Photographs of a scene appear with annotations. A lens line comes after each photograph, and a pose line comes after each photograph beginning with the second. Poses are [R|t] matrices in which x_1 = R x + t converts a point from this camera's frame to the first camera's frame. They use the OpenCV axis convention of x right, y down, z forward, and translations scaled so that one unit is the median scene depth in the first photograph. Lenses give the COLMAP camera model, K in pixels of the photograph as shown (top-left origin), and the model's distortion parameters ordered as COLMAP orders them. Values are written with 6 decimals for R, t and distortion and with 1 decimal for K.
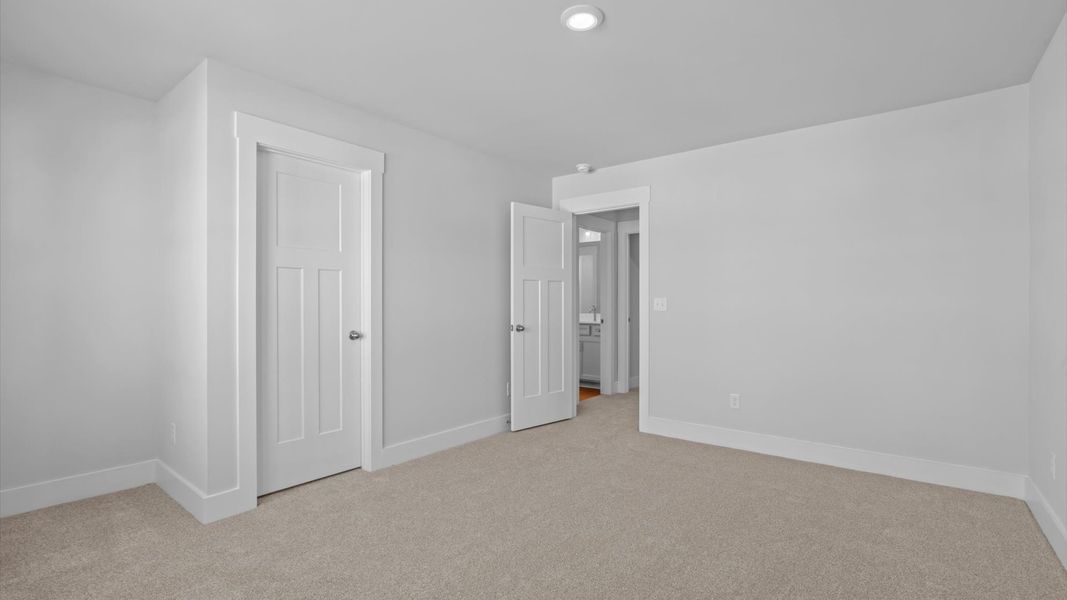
lens RADIAL K [[481.0, 0, 530.8], [0, 481.0, 301.4], [0, 0, 1]] dist [-0.000948, -0.000090]
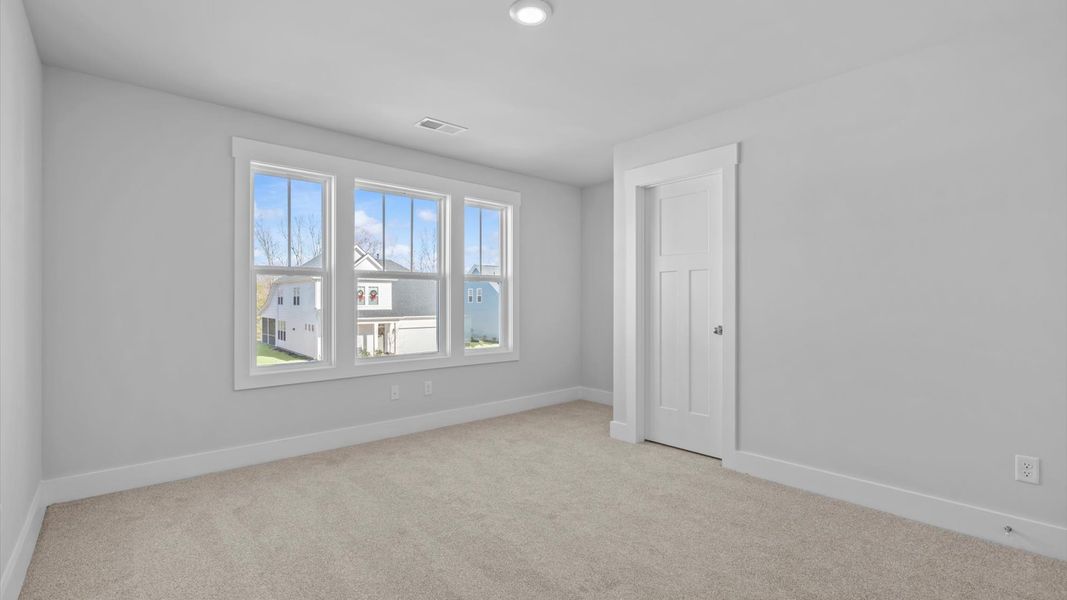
lens RADIAL K [[481.0, 0, 530.8], [0, 481.0, 301.4], [0, 0, 1]] dist [-0.000948, -0.000090]
pose [[-0.171207, 0.000152, -0.985235, 0.769856], [0.002306, 0.999997, -0.000246, 0.007087], [0.985232, -0.002314, -0.171207, 0.821759]]
